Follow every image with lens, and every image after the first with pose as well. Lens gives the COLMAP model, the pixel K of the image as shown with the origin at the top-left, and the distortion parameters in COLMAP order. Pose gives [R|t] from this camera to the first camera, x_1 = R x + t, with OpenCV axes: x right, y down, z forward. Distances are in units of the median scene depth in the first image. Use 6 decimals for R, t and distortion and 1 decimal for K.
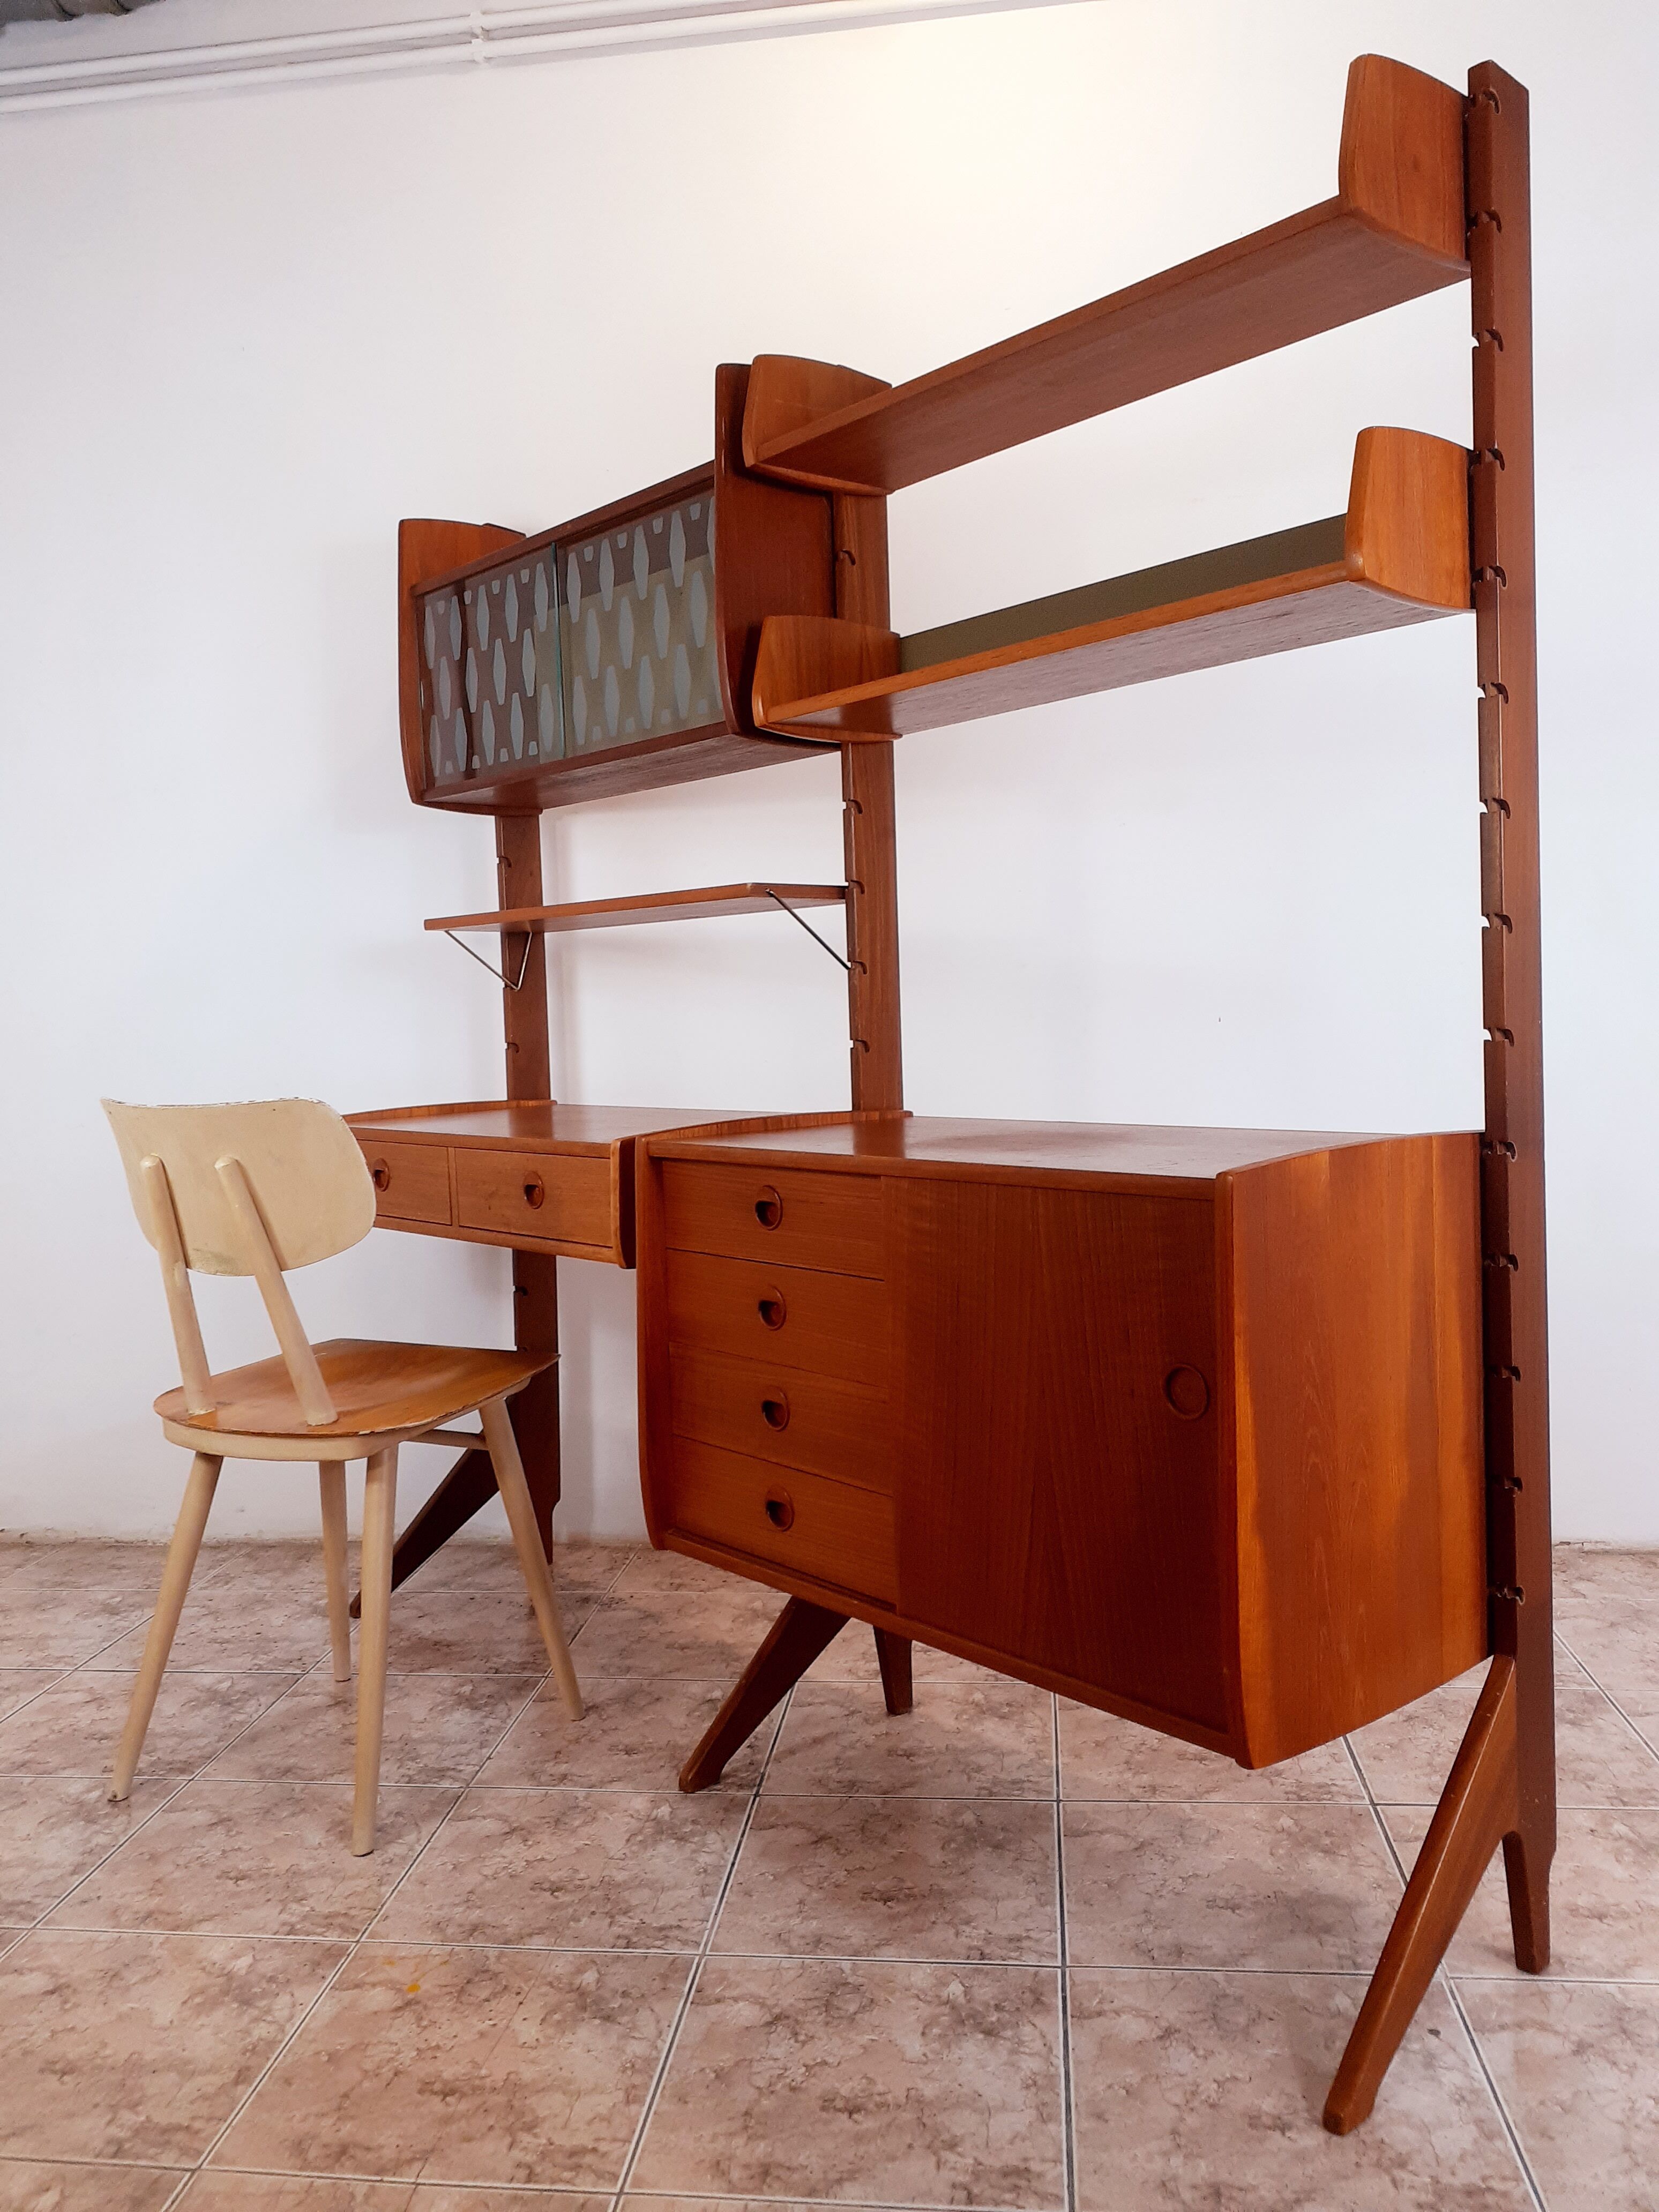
lens RADIAL K [[1773.9, 0, 828.2], [0, 1773.9, 1093.5], [0, 0, 1]] dist [0.017174, -0.017877]
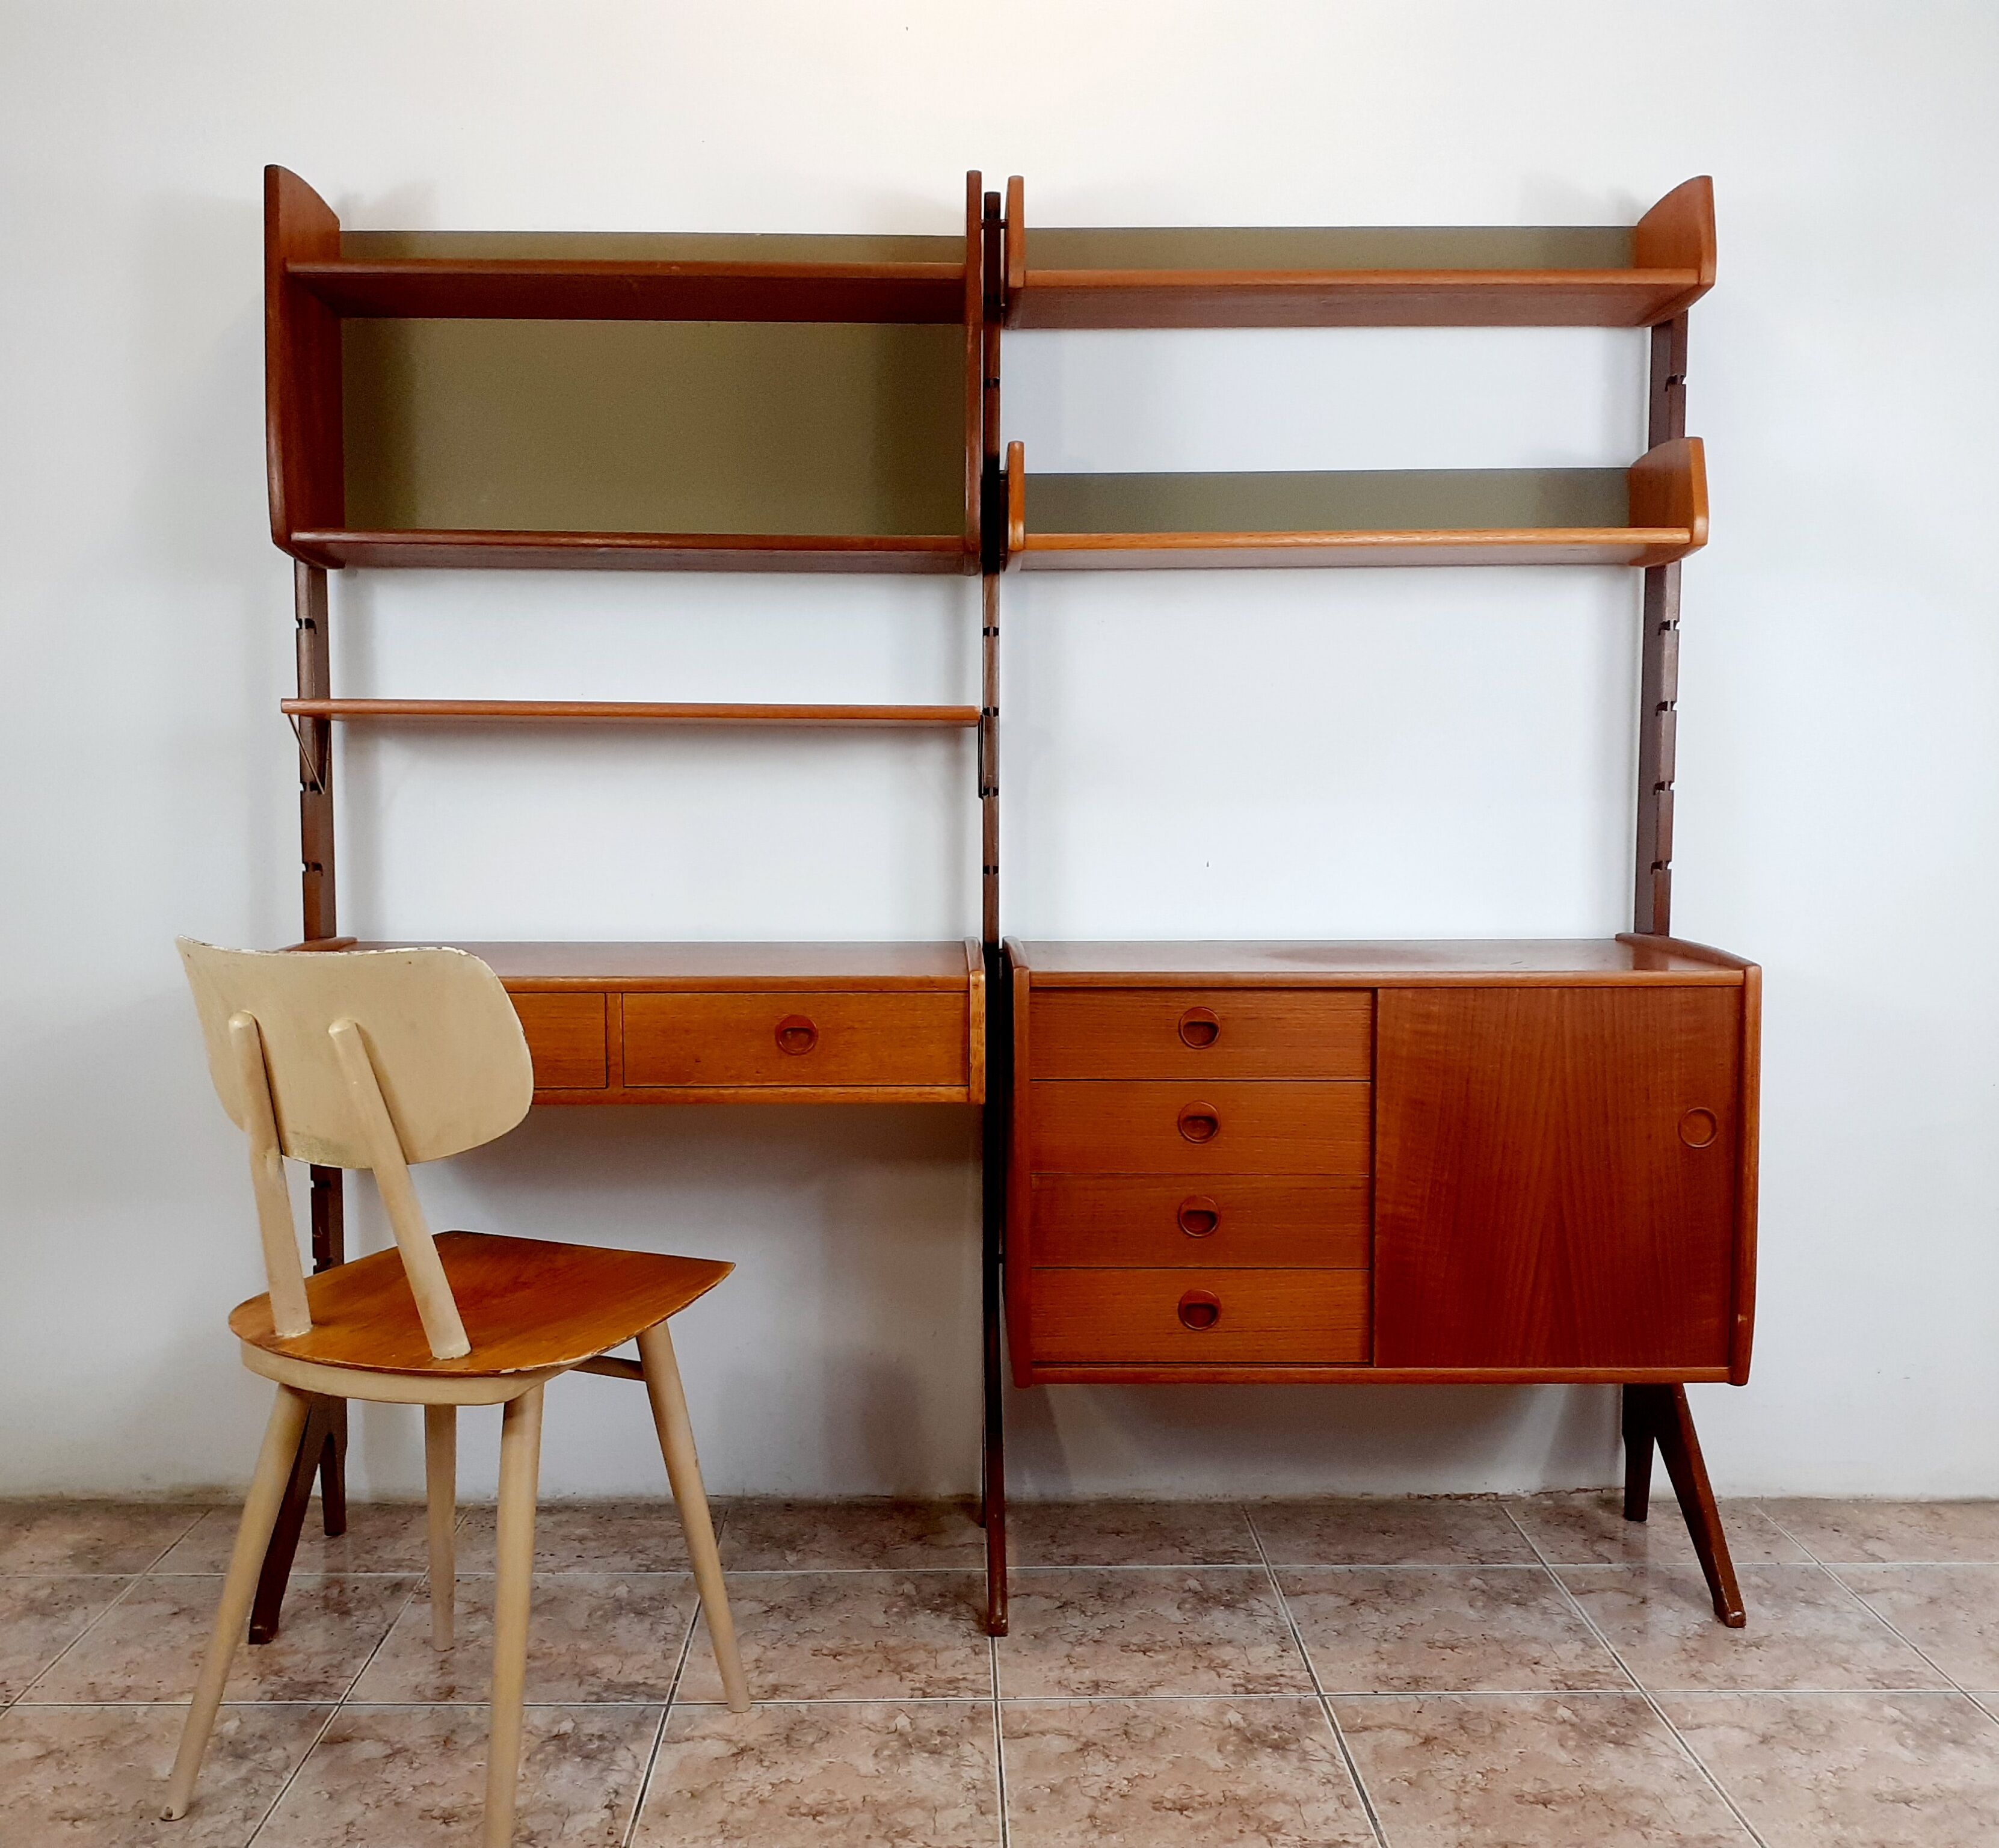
lens RADIAL K [[1968.2, 0, 989.3], [0, 1968.2, 909.8], [0, 0, 1]] dist [-0.000631, 0.000000]
pose [[0.637254, -0.021562, 0.770352, -0.977615], [0.015184, 0.999766, 0.015423, -0.027555], [-0.770504, 0.001869, 0.637432, 0.330204]]
